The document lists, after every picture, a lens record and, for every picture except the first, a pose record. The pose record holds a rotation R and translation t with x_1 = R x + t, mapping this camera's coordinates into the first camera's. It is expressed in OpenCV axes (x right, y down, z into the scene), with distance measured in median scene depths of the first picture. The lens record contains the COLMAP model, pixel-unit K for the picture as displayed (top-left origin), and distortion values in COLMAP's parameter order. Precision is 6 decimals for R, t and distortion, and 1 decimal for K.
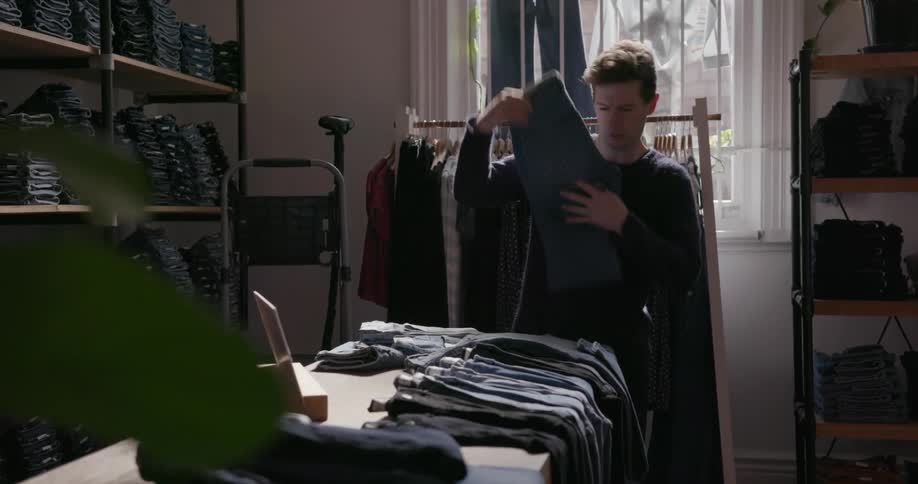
lens RADIAL K [[1138.6, 0, 486.1], [0, 1138.6, 243.0], [0, 0, 1]] dist [0.072787, 0.024097]
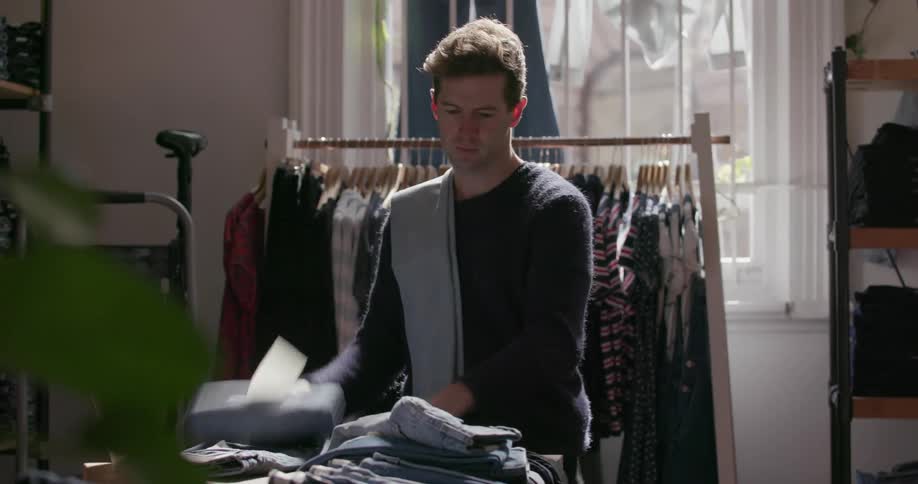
lens RADIAL K [[1253.7, 0, 457.3], [0, 1253.7, 215.0], [0, 0, 1]] dist [0.004872, -0.024228]
pose [[0.998203, 0.011246, 0.058851, -0.008603], [-0.007652, 0.998111, -0.060952, -0.015200], [-0.059426, 0.060392, 0.996404, 0.238278]]
